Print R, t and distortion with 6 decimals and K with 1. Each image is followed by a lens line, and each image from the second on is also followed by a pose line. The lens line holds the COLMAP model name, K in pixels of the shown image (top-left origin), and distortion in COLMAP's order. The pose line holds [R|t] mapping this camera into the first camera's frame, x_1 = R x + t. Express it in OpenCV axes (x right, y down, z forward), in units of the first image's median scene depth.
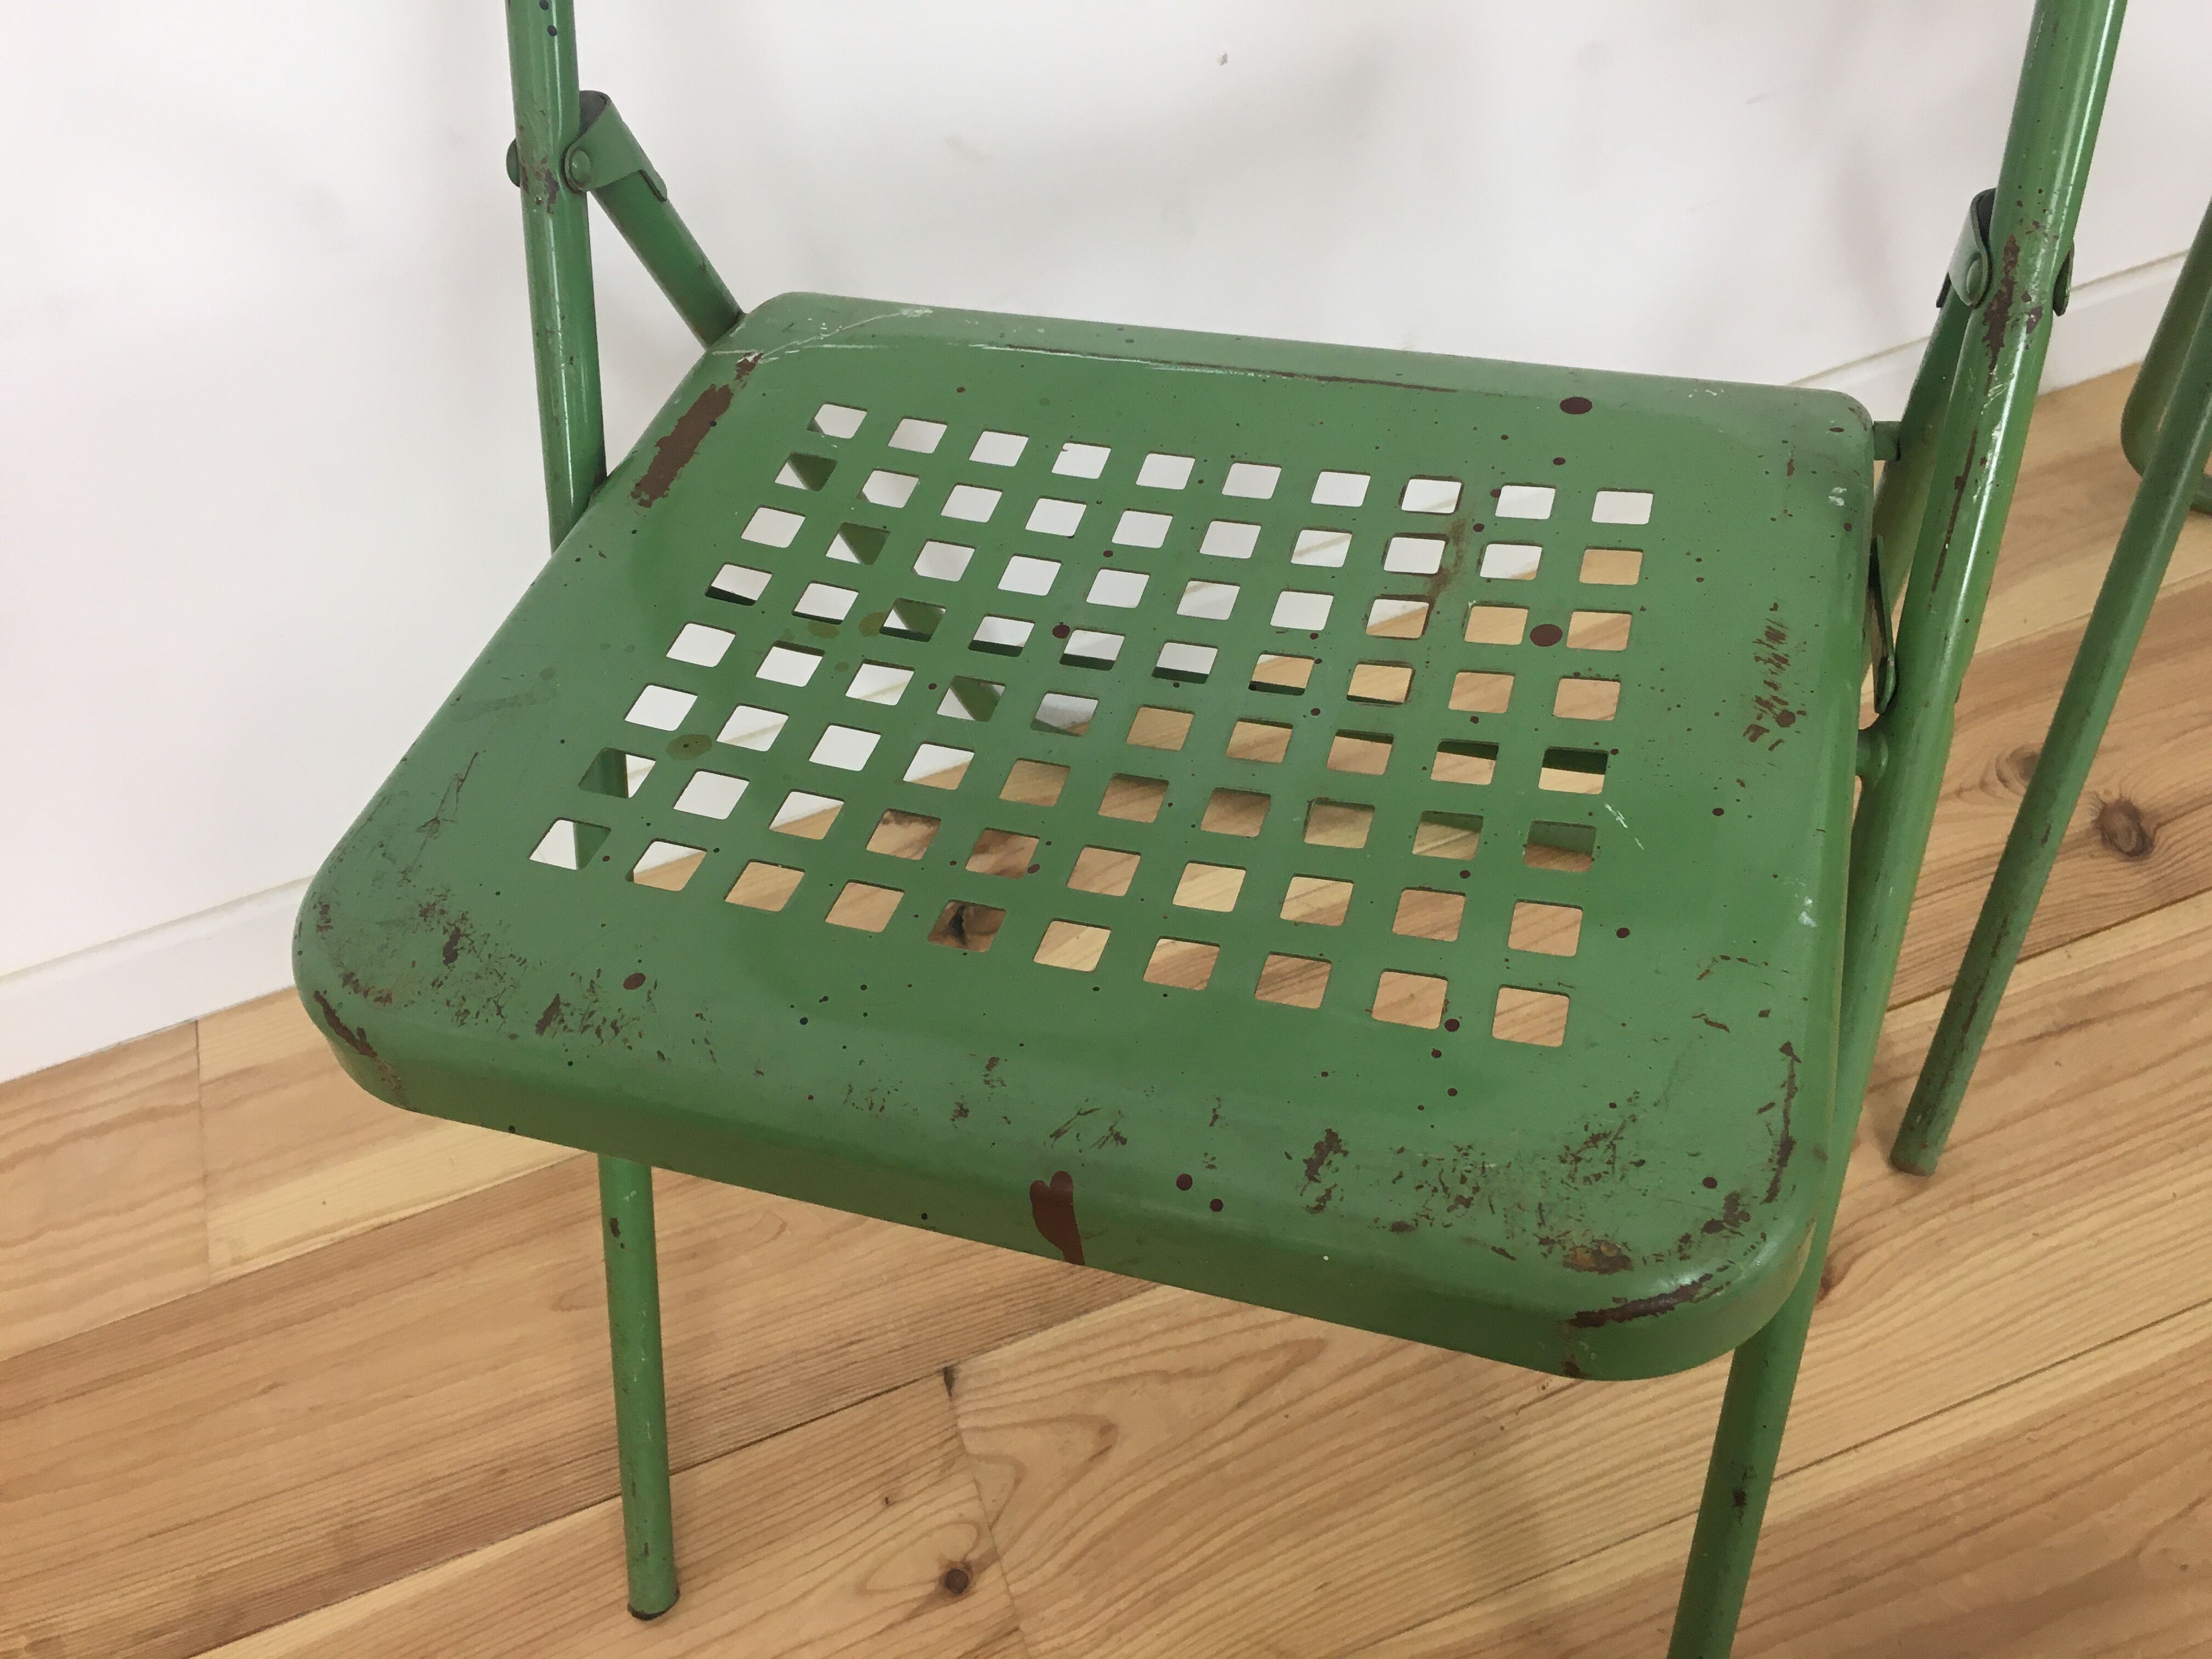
lens RADIAL K [[1915.7, 0, 1118.4], [0, 1915.7, 838.3], [0, 0, 1]] dist [0.023876, -0.027979]
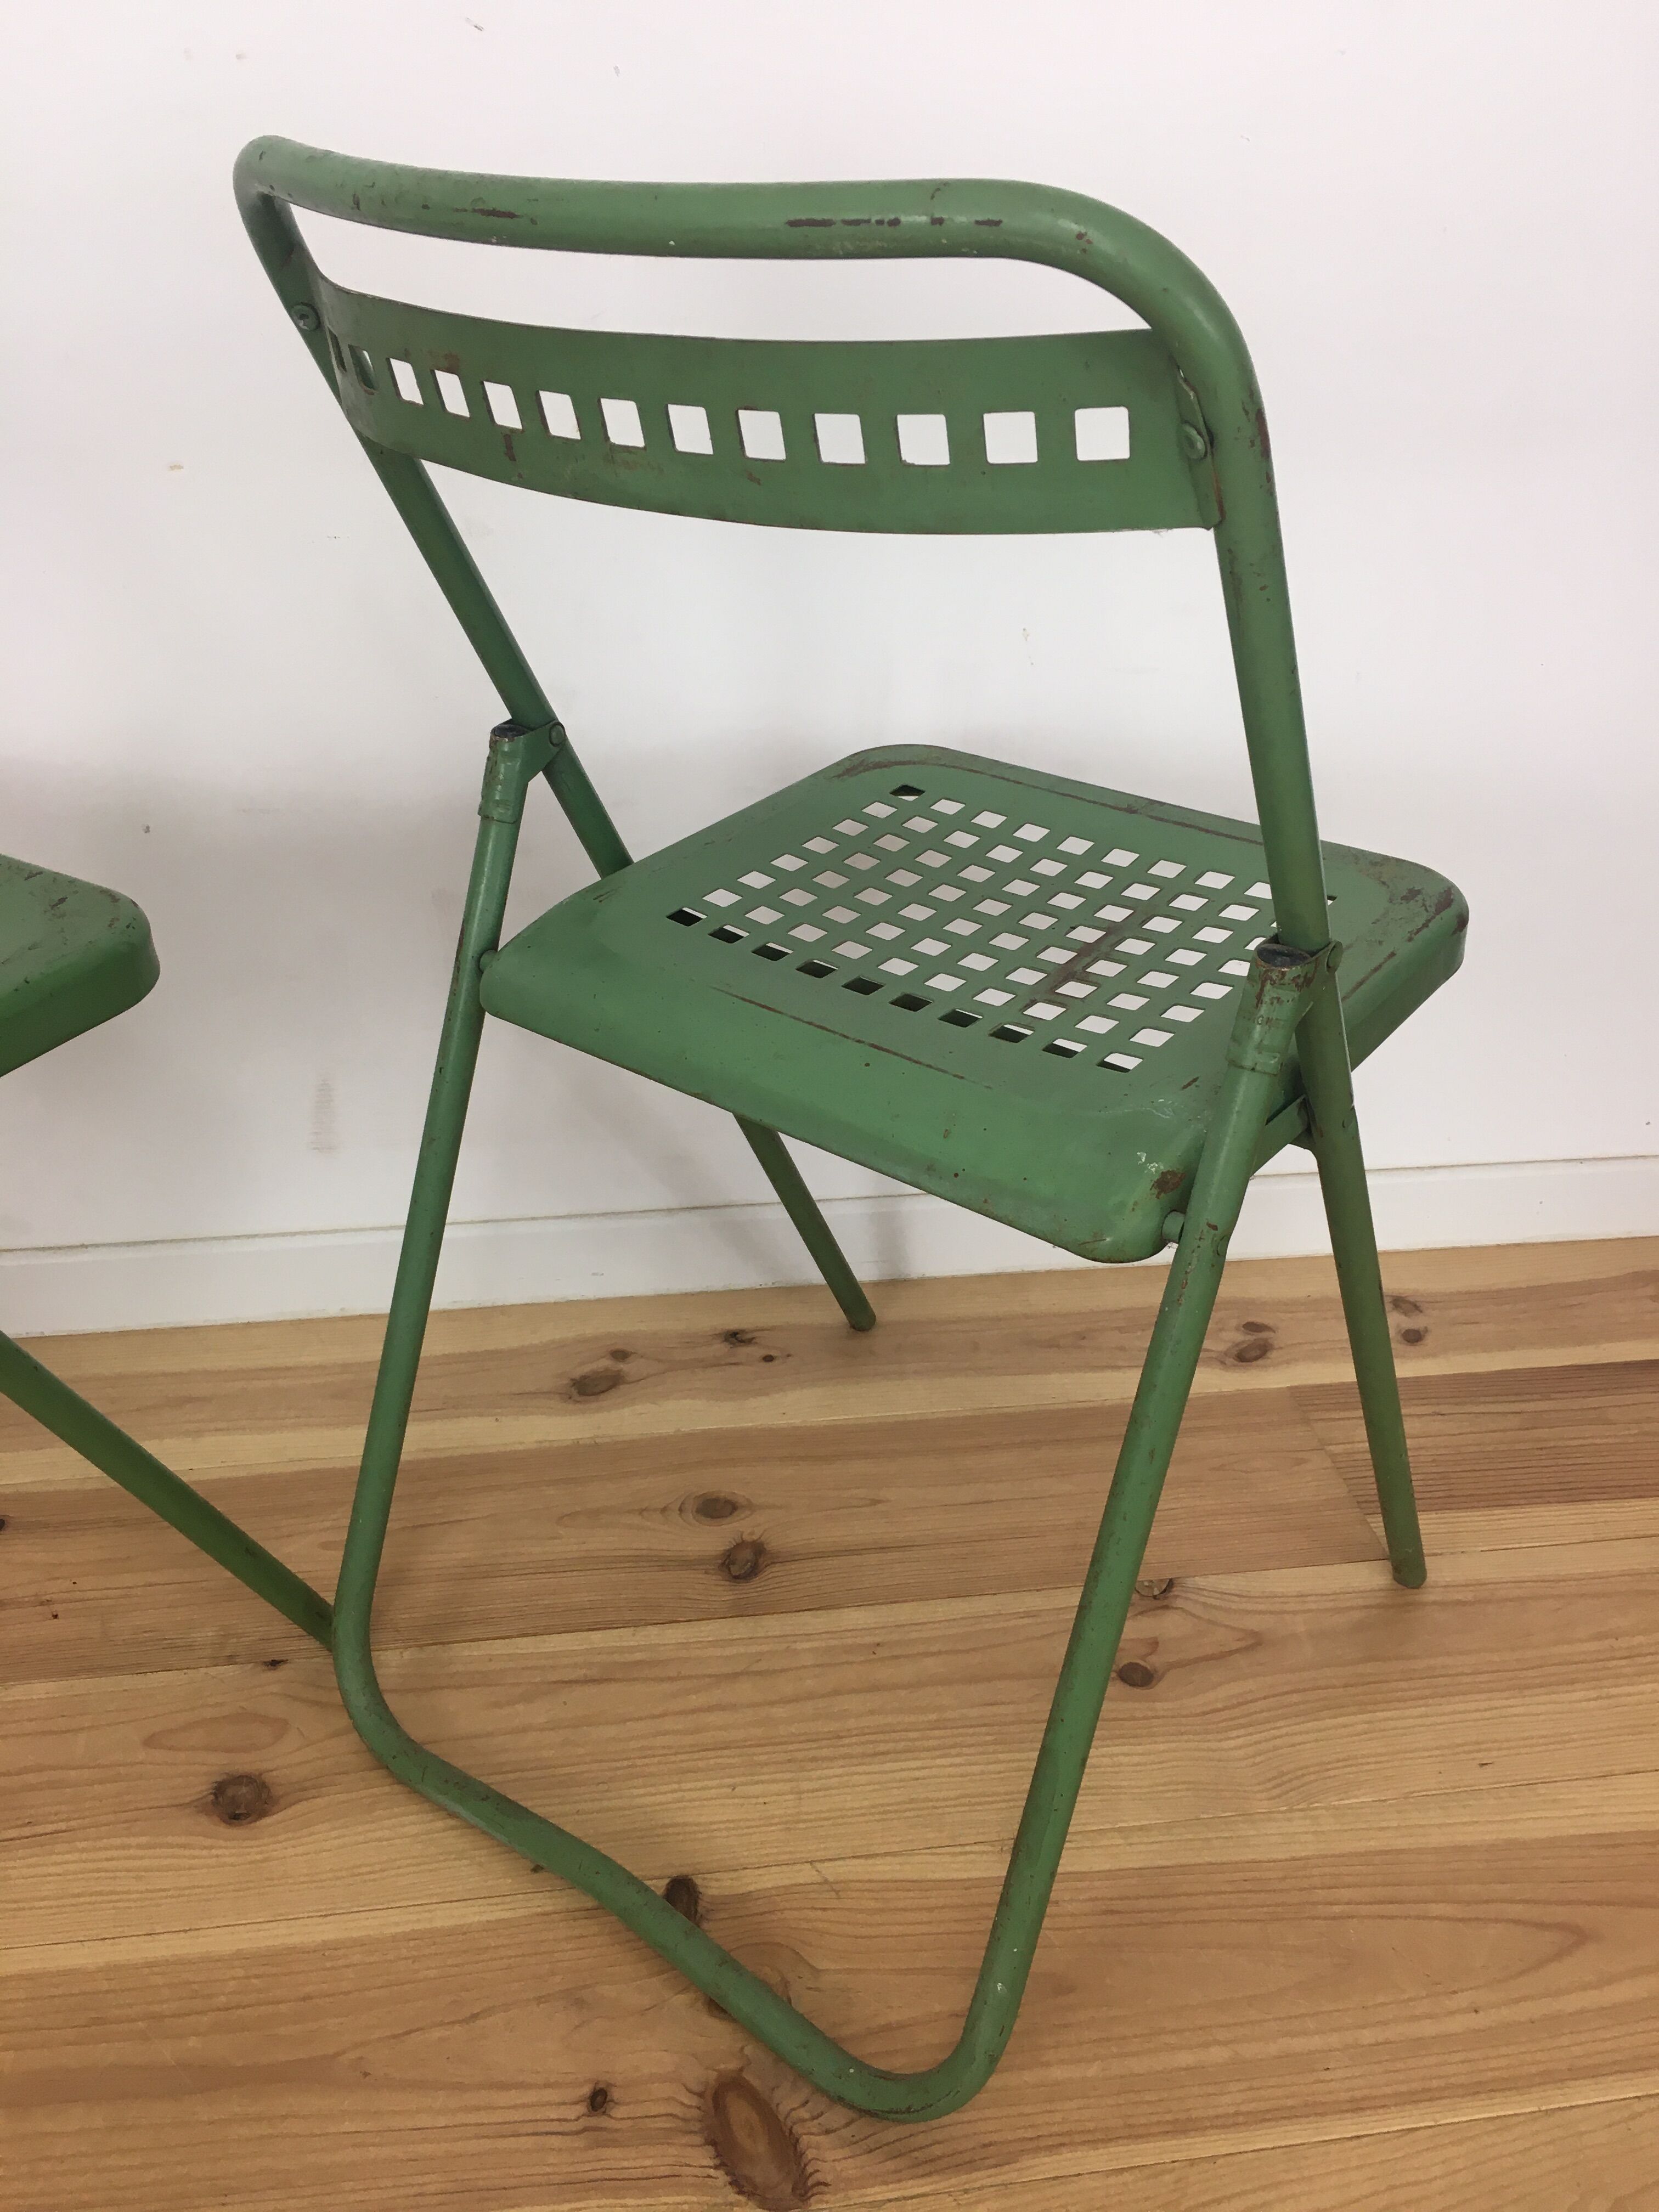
lens RADIAL K [[1898.2, 0, 836.7], [0, 1898.2, 1112.0], [0, 0, 1]] dist [0.077608, -0.130129]
pose [[0.972513, 0.207510, -0.105630, 0.744317], [-0.232447, 0.891808, -0.388134, 0.223762], [0.013660, 0.402018, 0.915530, -0.232942]]
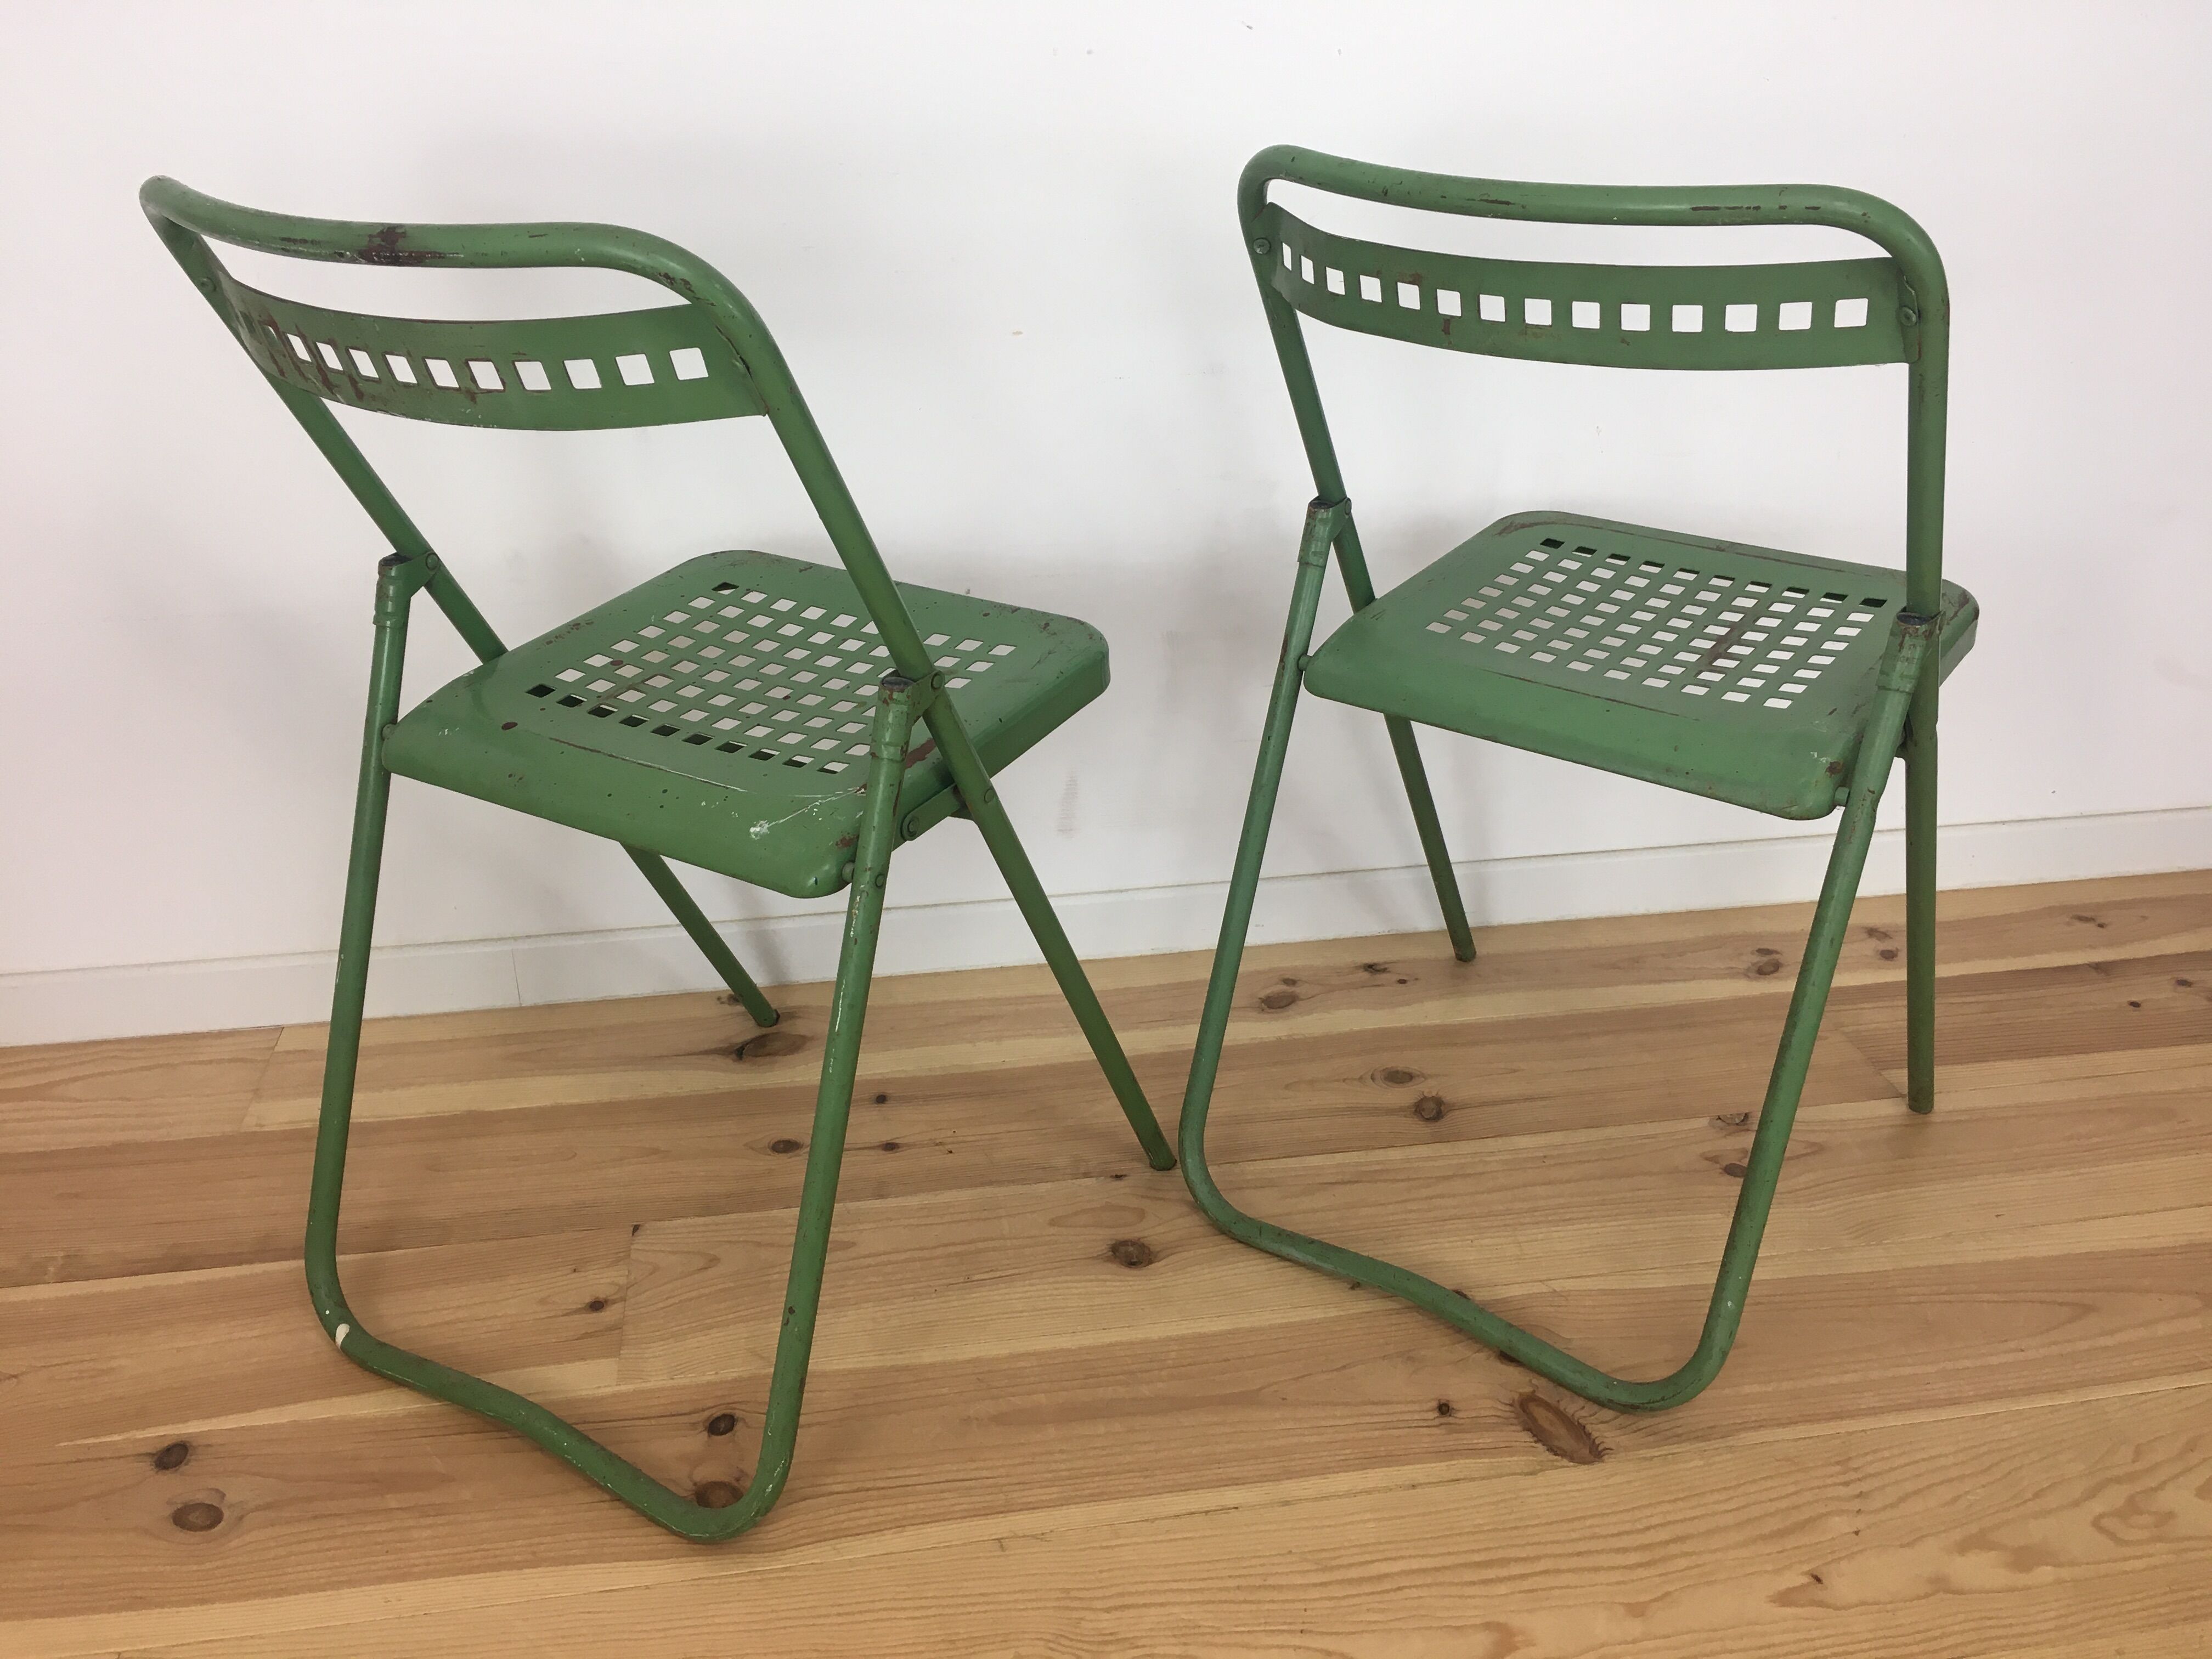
lens RADIAL K [[1898.2, 0, 1105.5], [0, 1898.2, 845.9], [0, 0, 1]] dist [0.077608, -0.130129]
pose [[0.978040, 0.175497, -0.112424, 0.454407], [-0.206880, 0.882890, -0.421552, 0.622383], [0.025277, 0.435553, 0.899808, -0.655174]]
